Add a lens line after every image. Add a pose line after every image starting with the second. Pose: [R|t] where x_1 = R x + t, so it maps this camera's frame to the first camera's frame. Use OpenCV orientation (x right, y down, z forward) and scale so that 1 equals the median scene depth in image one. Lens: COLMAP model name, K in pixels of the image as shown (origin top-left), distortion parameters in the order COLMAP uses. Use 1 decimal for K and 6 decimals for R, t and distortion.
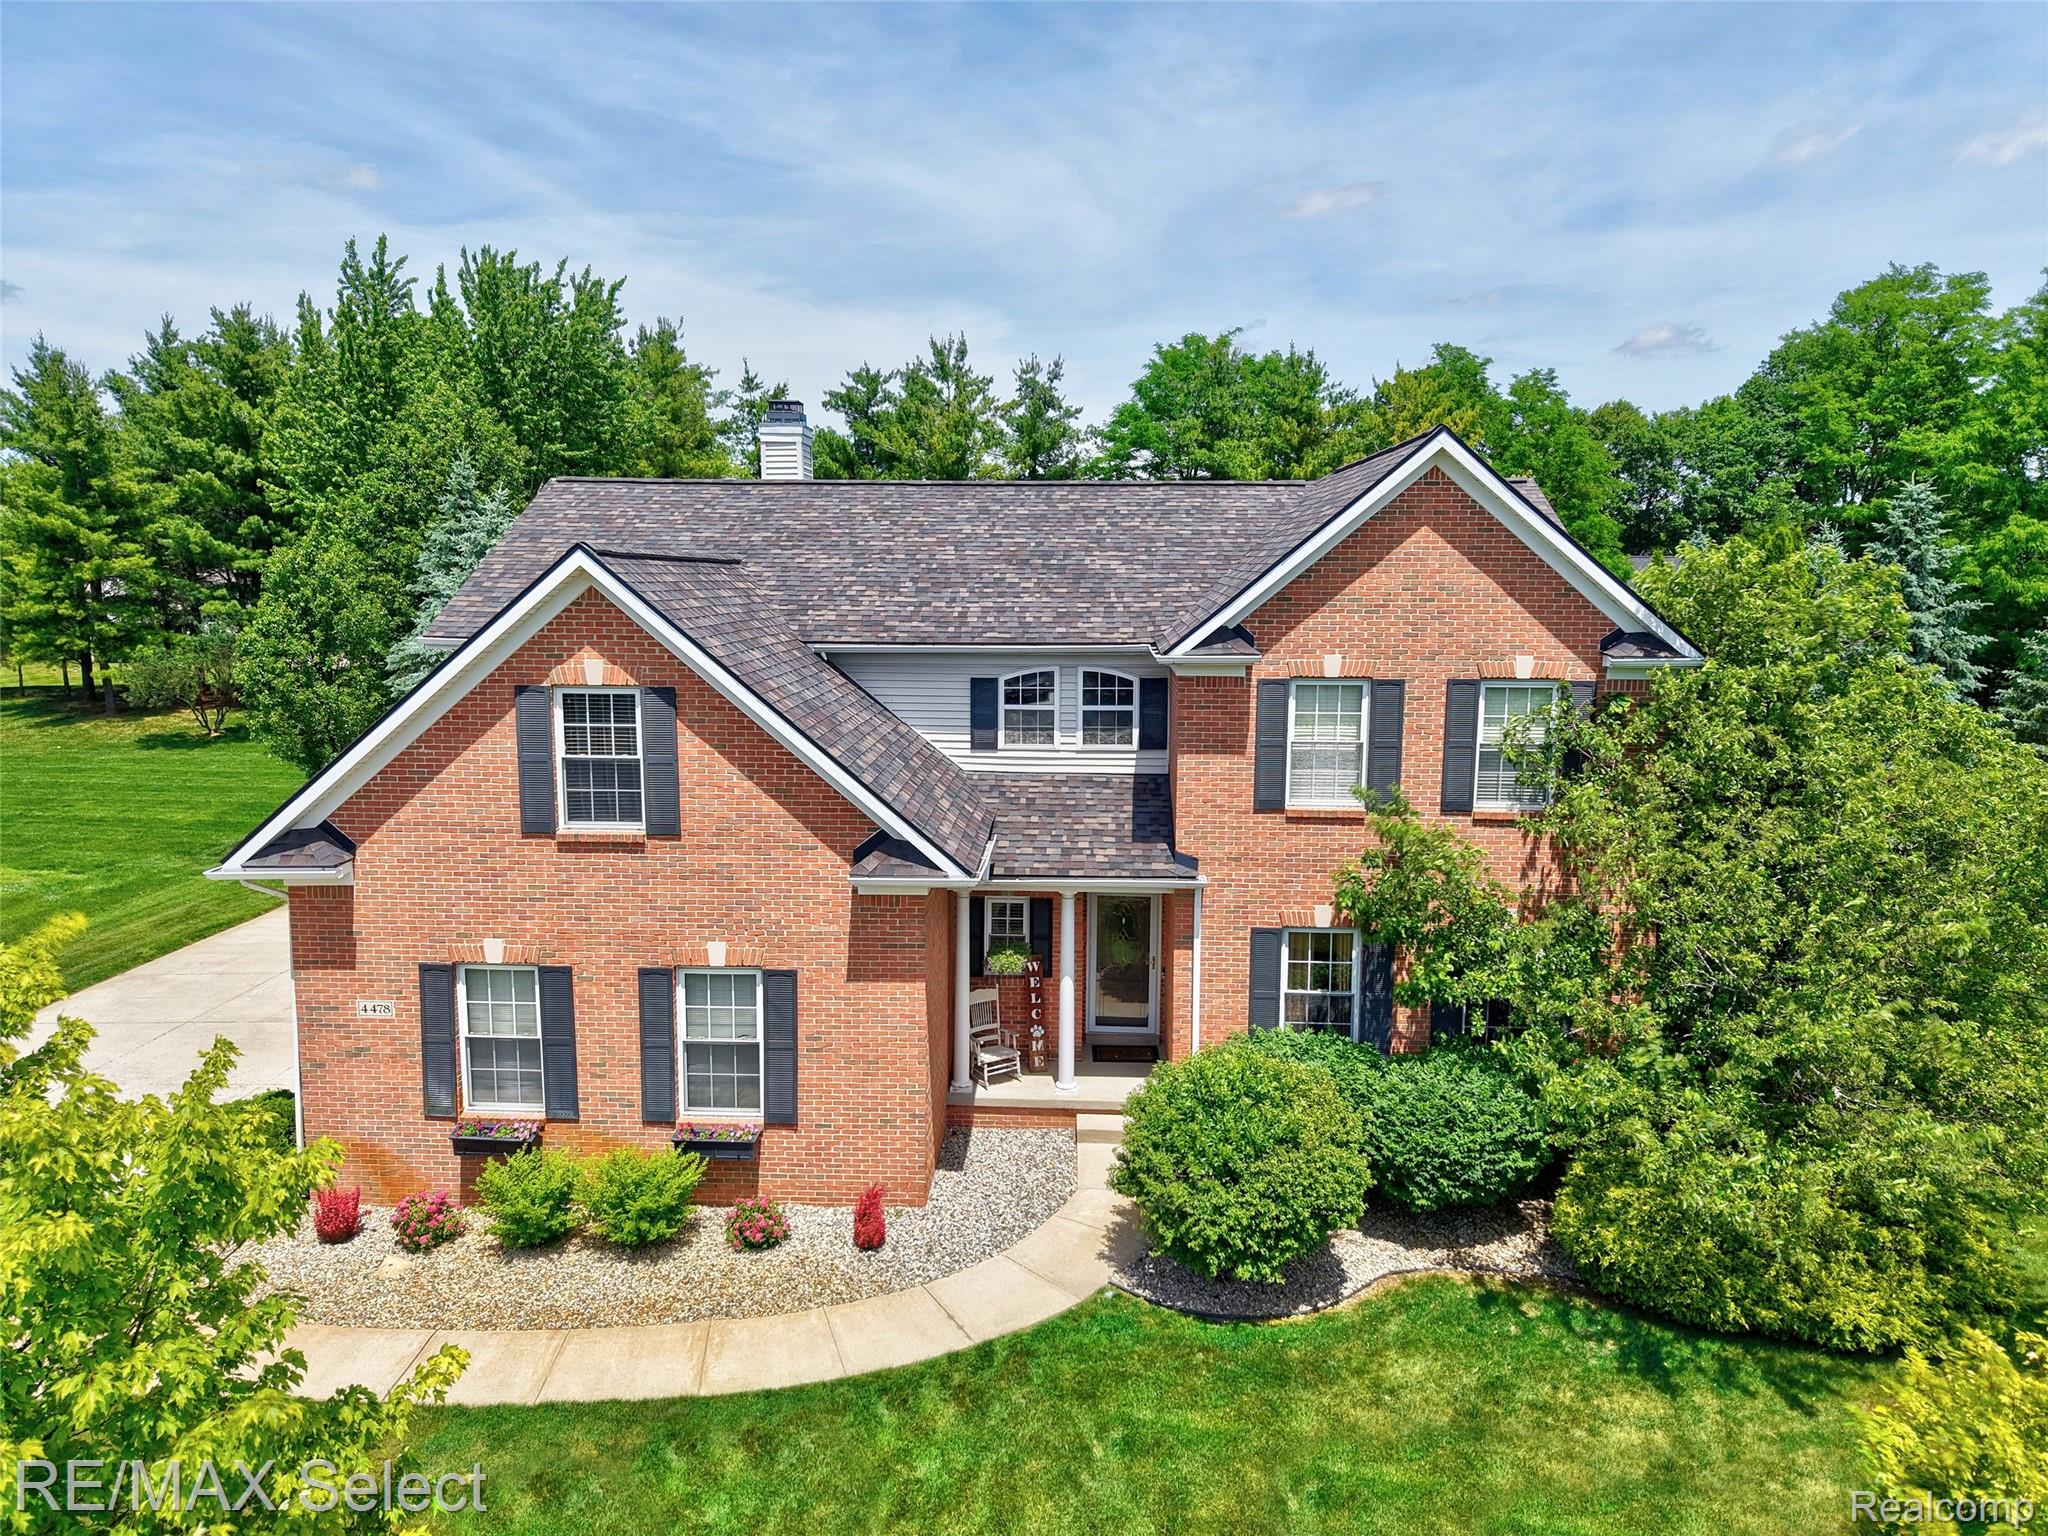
lens RADIAL K [[1369.5, 0, 1024.0], [0, 1369.5, 768.0], [0, 0, 1]] dist [0.040780, -0.042585]
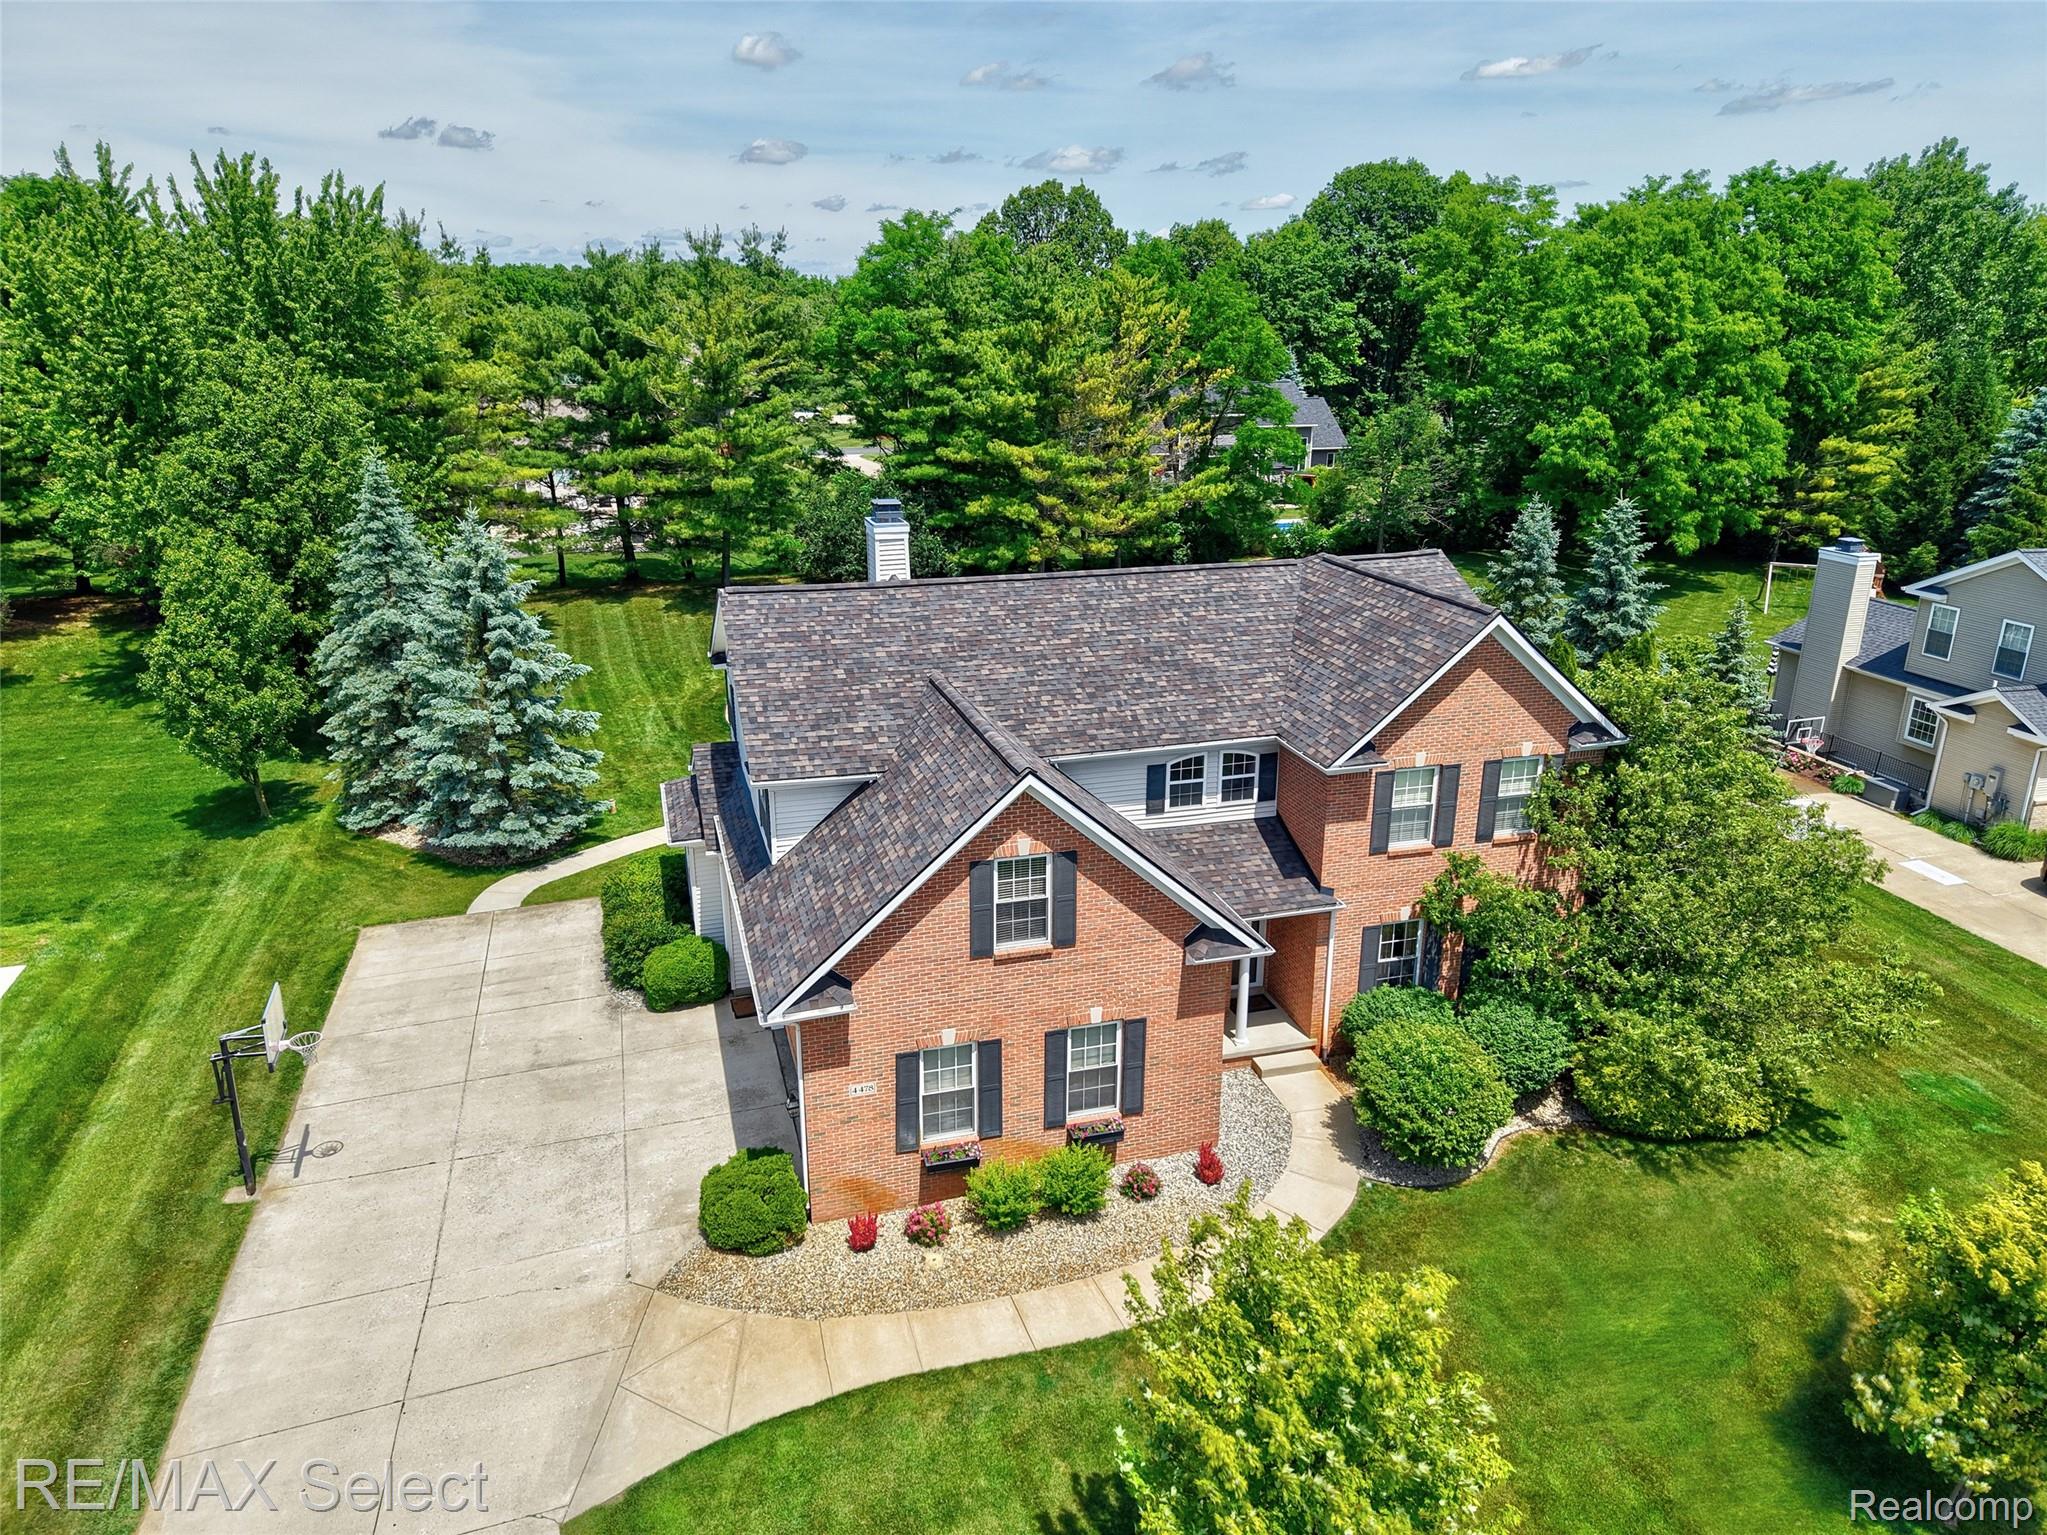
lens RADIAL K [[1370.0, 0, 1028.7], [0, 1370.0, 760.9], [0, 0, 1]] dist [0.096948, -0.182939]
pose [[0.945087, -0.105430, 0.309347, -0.663168], [0.050393, 0.982228, 0.180801, -0.373160], [-0.322912, -0.155284, 0.933603, -0.293834]]
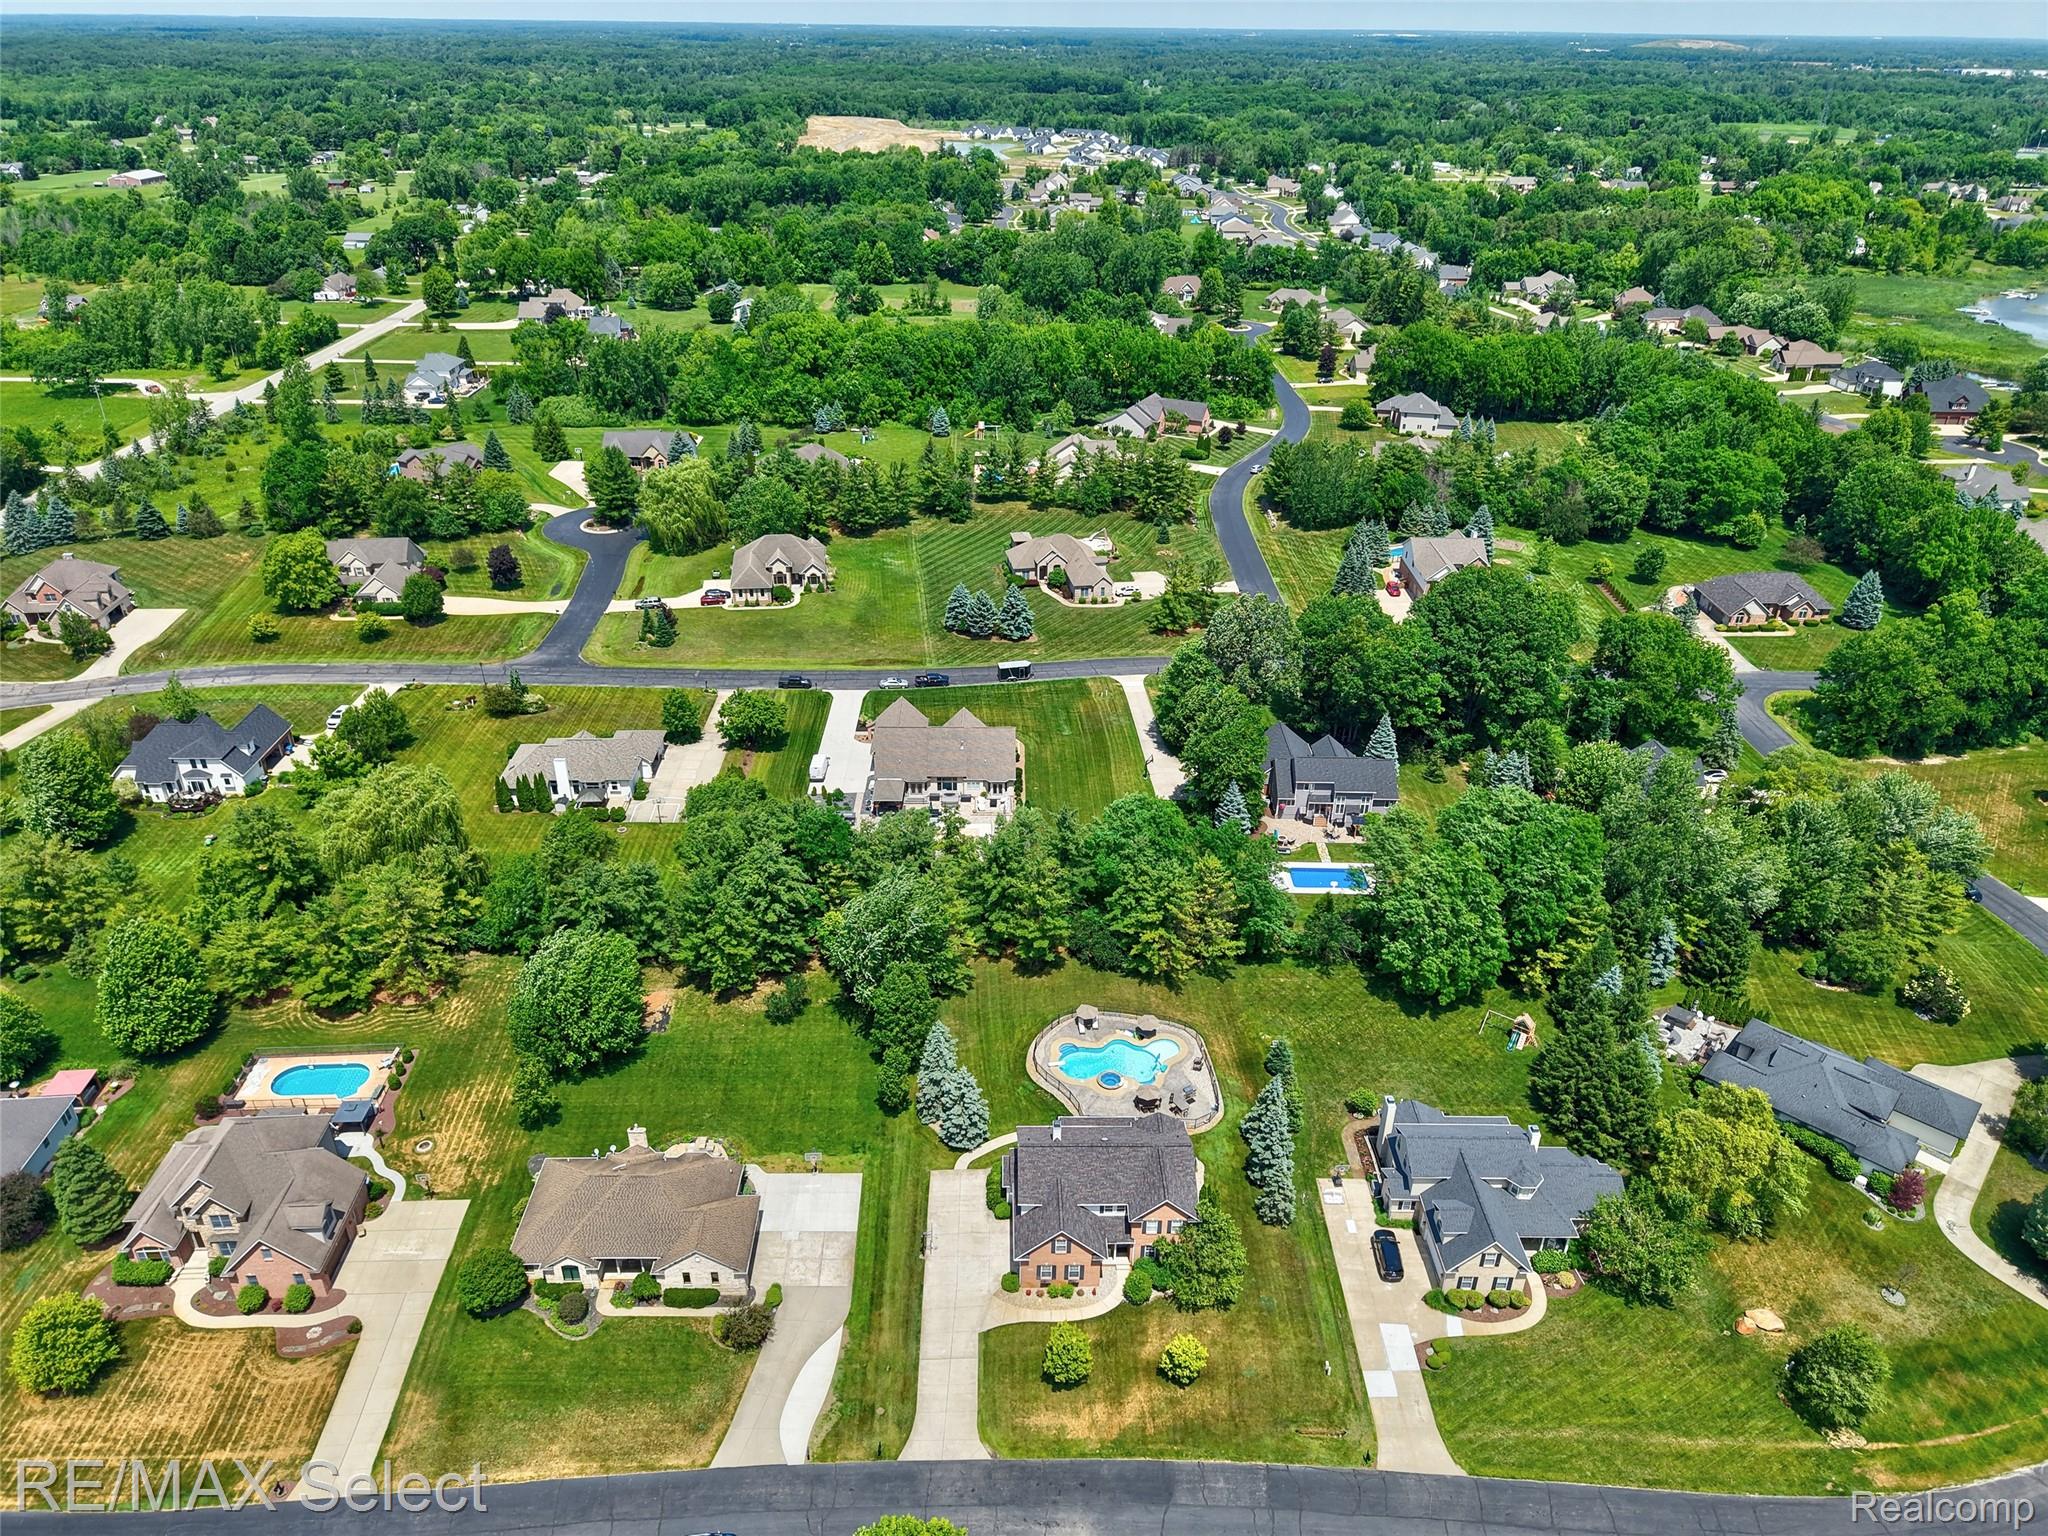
lens RADIAL K [[1369.5, 0, 1024.0], [0, 1369.5, 768.0], [0, 0, 1]] dist [0.040780, -0.042585]
pose [[0.997871, -0.024574, 0.060415, -0.860875], [0.001221, 0.933180, 0.359407, -5.046153], [-0.065211, -0.358568, 0.931223, -5.023281]]
